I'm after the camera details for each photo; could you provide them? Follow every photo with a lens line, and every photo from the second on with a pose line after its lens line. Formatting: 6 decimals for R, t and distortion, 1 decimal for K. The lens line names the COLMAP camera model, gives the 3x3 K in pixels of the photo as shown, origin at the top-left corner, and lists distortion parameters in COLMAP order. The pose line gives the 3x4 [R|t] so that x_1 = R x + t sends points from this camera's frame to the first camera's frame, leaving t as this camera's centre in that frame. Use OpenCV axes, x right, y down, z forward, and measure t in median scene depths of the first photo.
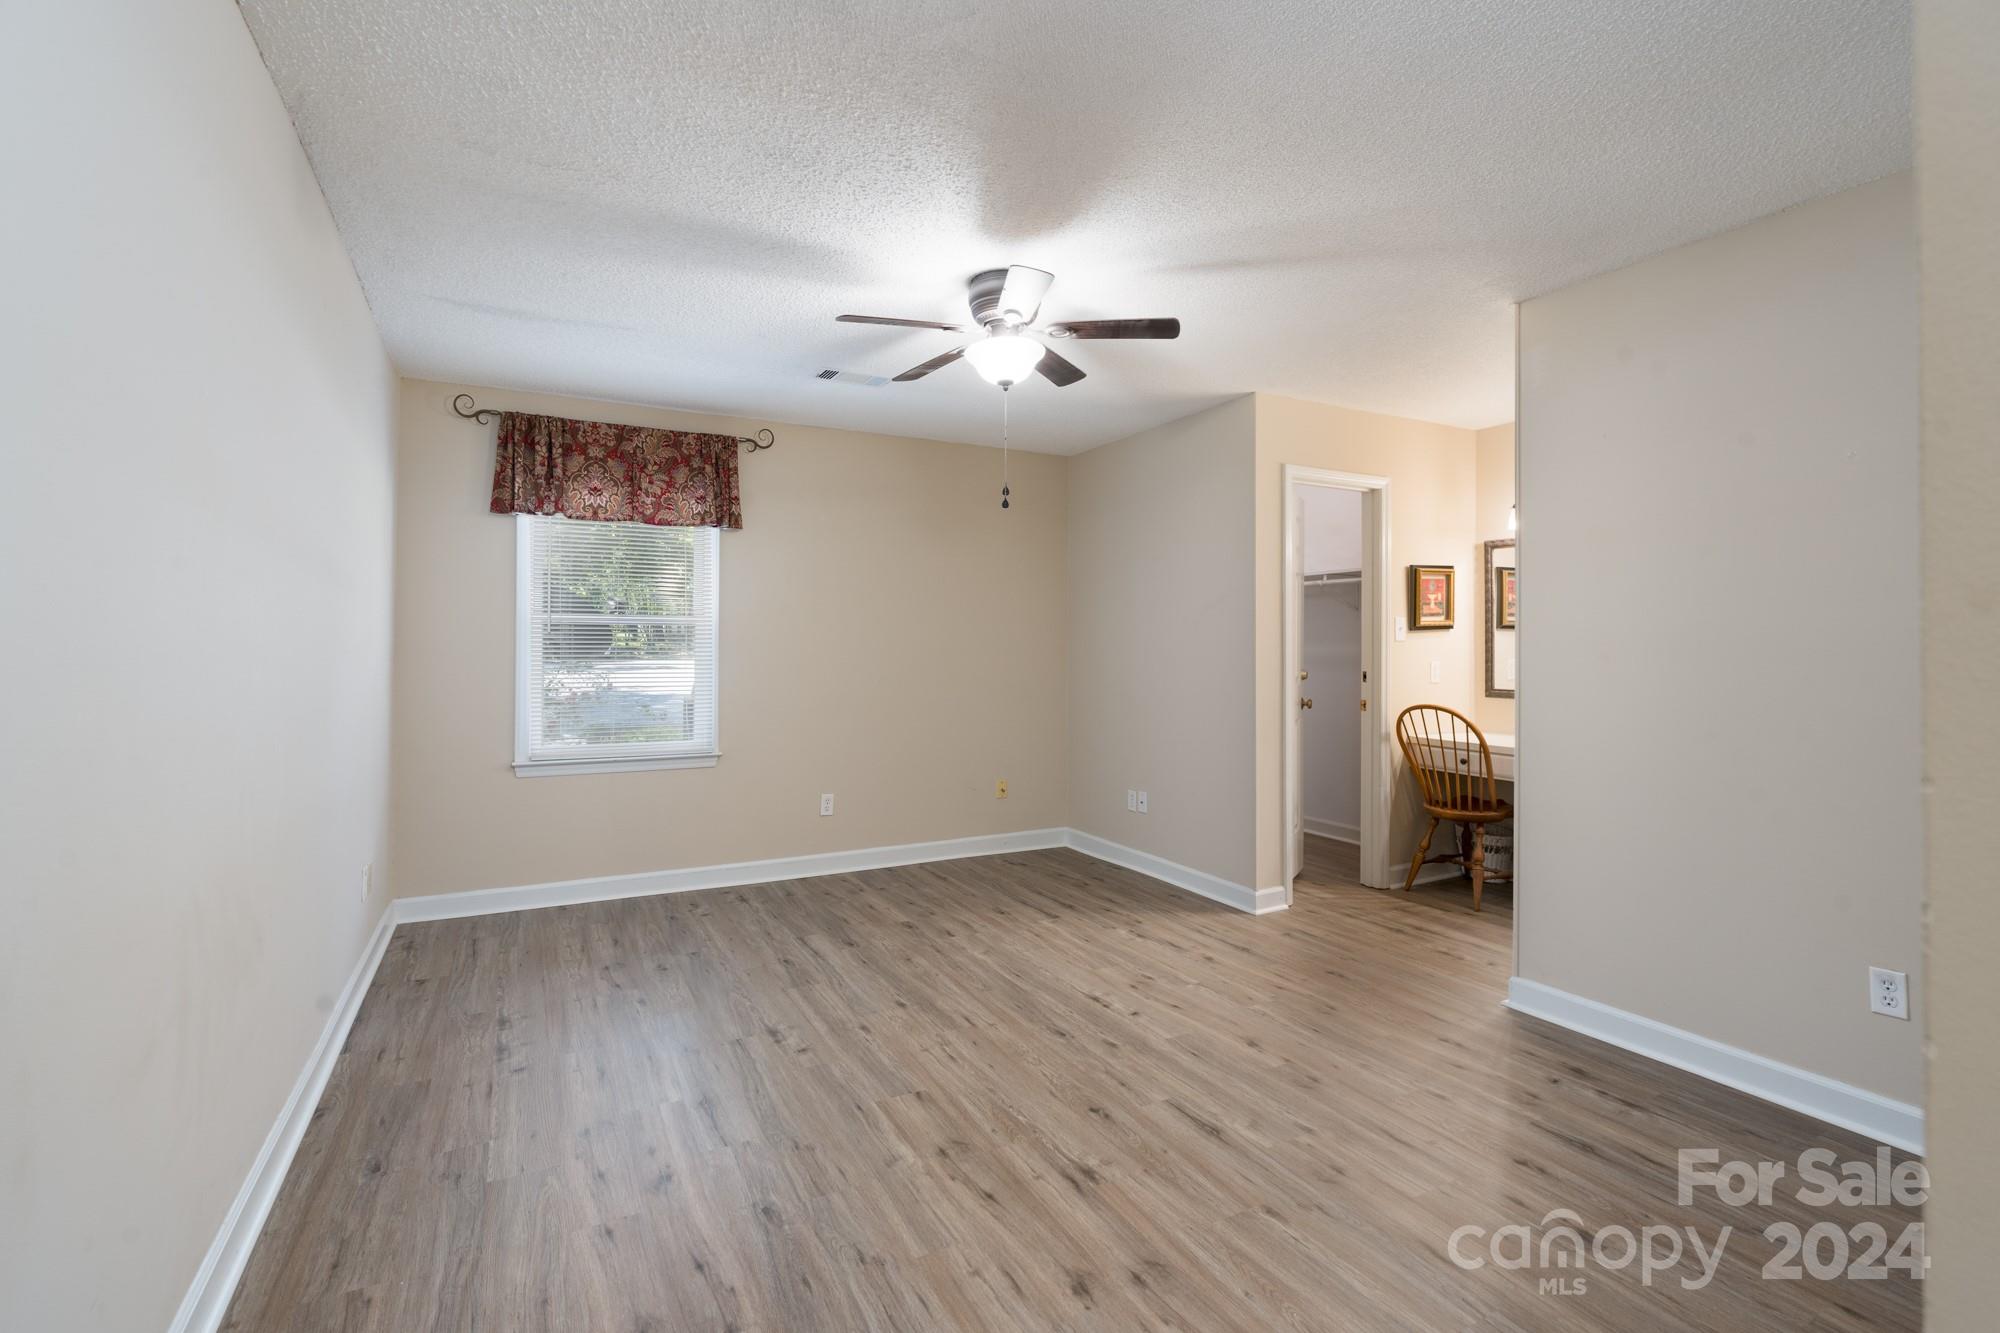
lens RADIAL K [[902.1, 0, 1003.3], [0, 902.1, 651.6], [0, 0, 1]] dist [-0.007298, 0.000253]
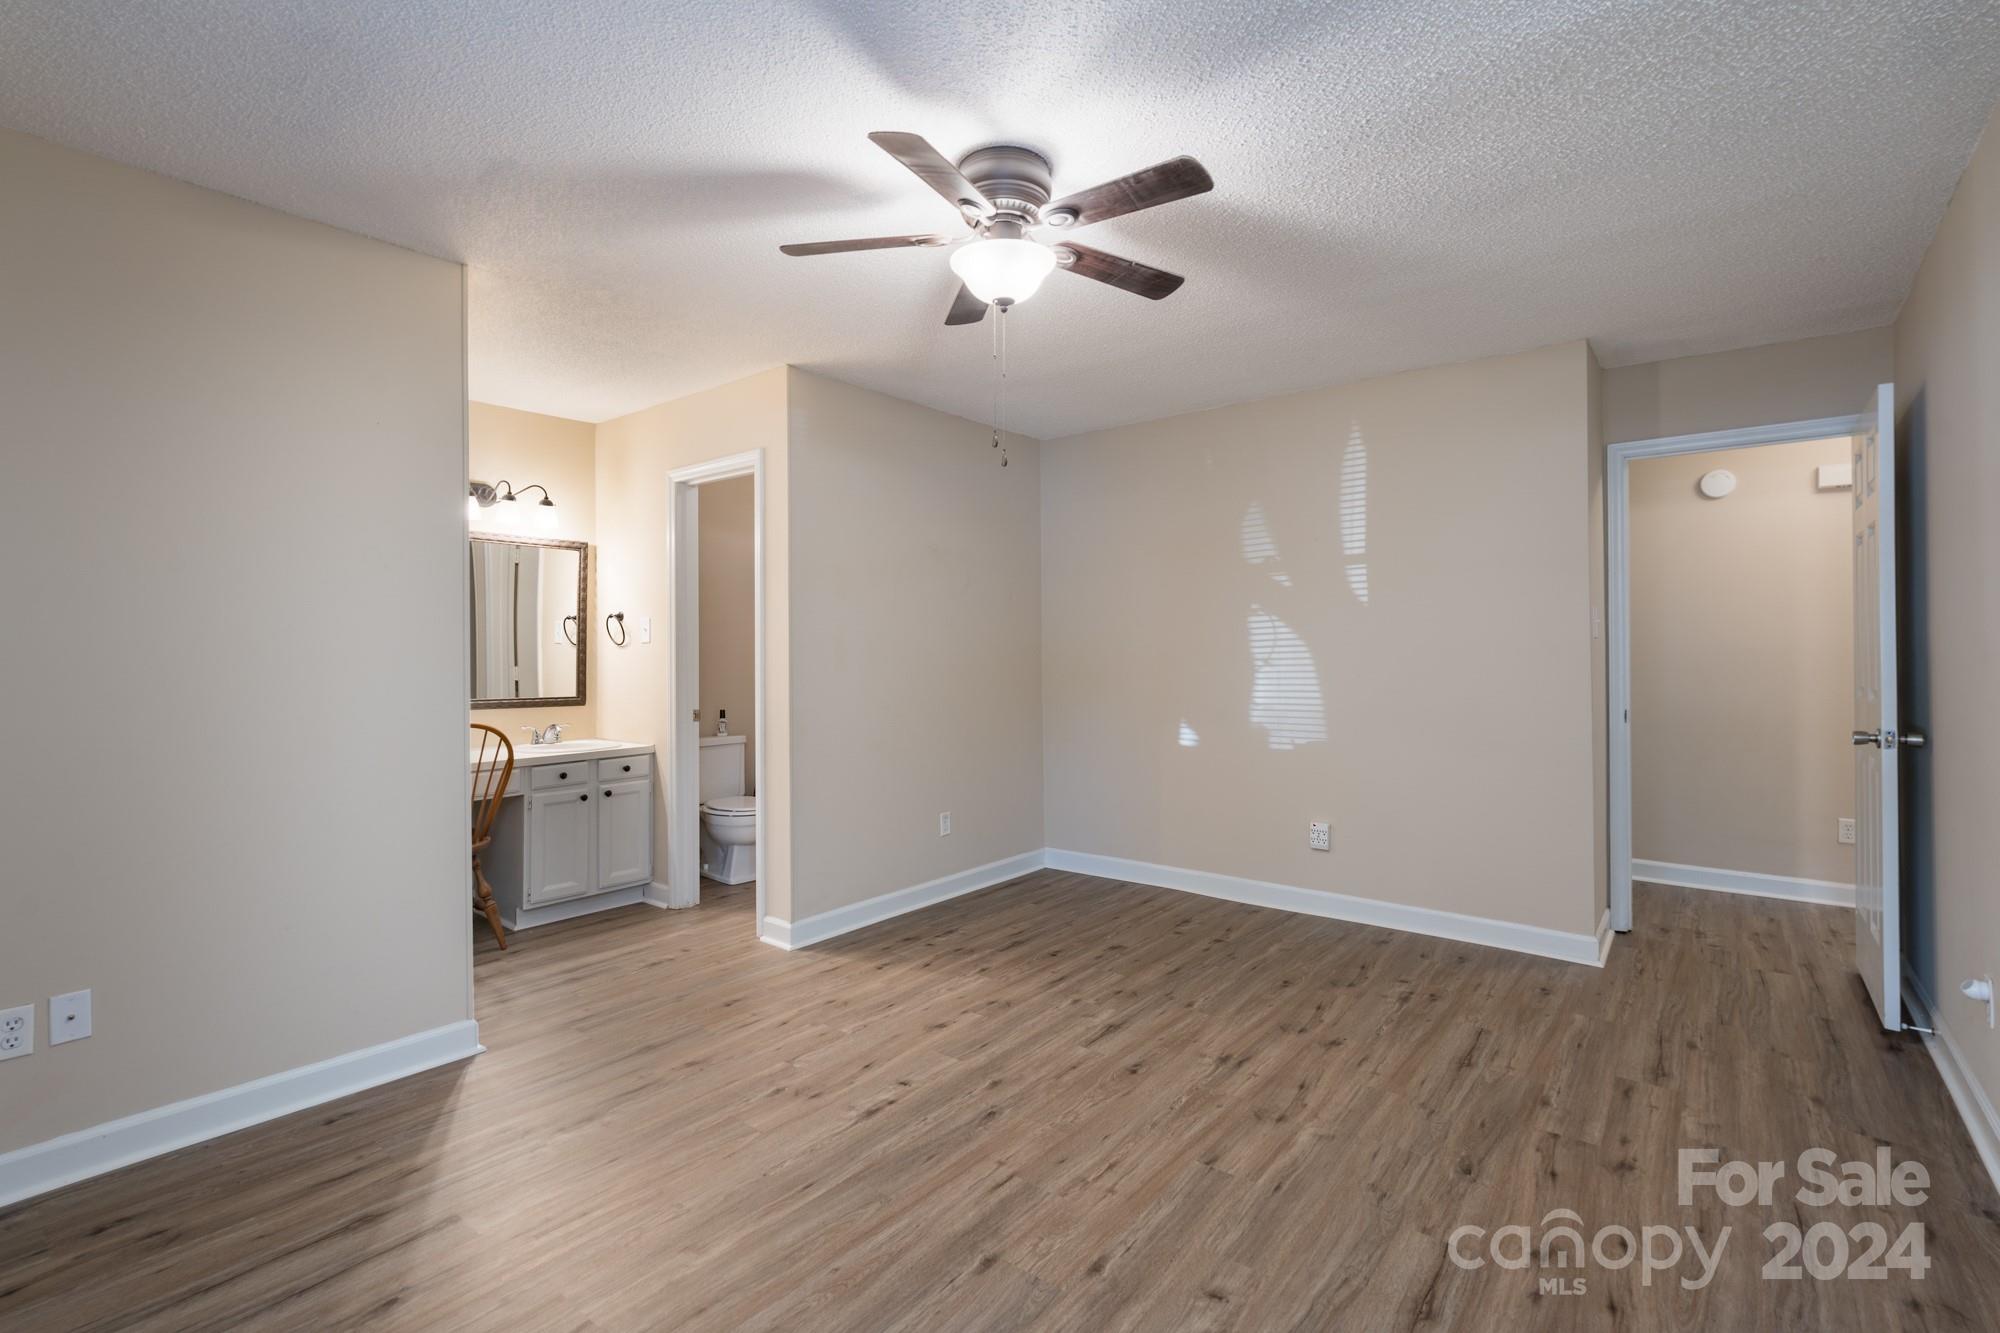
lens RADIAL K [[902.1, 0, 1003.9], [0, 902.1, 658.8], [0, 0, 1]] dist [-0.007298, 0.000253]
pose [[-0.397790, -0.007440, 0.917446, -0.753652], [0.008730, 0.999891, 0.011894, -0.004182], [-0.917435, 0.012740, -0.397682, 1.420675]]
